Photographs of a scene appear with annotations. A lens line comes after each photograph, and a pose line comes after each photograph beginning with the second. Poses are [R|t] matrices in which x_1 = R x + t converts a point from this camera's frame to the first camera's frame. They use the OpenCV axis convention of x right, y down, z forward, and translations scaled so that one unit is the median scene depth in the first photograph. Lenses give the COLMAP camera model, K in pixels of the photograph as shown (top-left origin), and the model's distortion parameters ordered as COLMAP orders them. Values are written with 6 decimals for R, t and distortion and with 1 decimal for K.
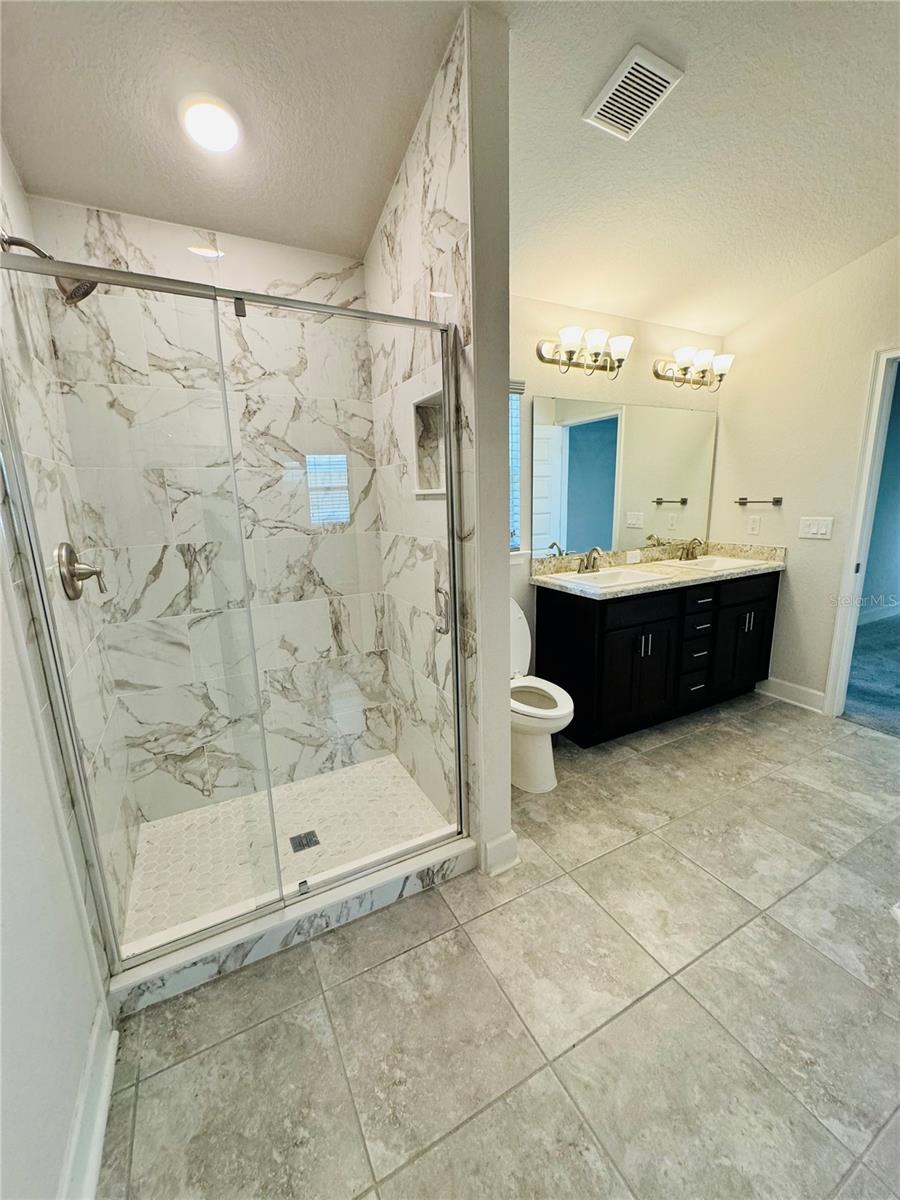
lens RADIAL K [[479.1, 0, 451.2], [0, 479.1, 599.0], [0, 0, 1]] dist [-0.001908, 0.000269]
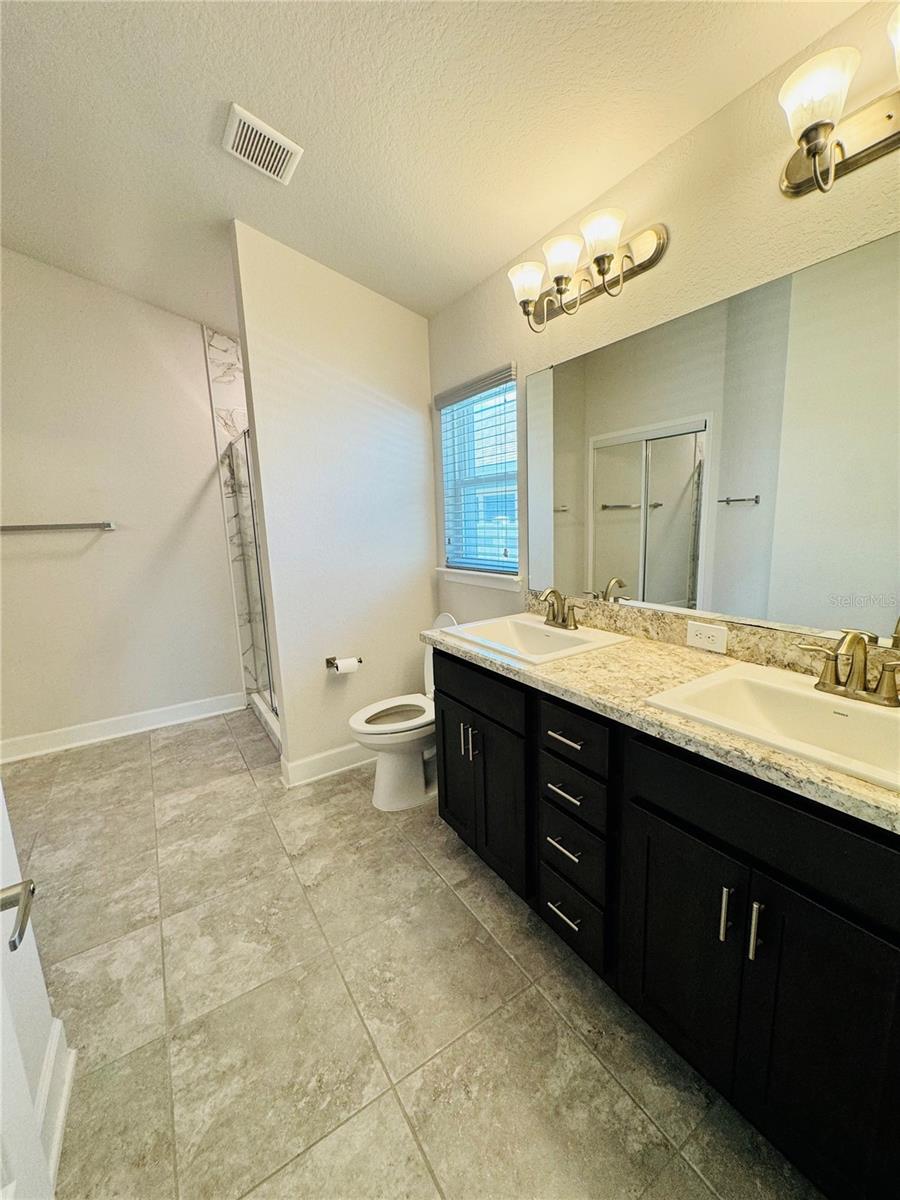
lens RADIAL K [[479.1, 0, 450.2], [0, 479.1, 599.3], [0, 0, 1]] dist [-0.001908, 0.000269]
pose [[0.087339, 0.193991, -0.977108, 1.294674], [-0.178188, 0.968079, 0.176271, -0.257366], [0.980113, 0.158713, 0.119118, 1.127113]]
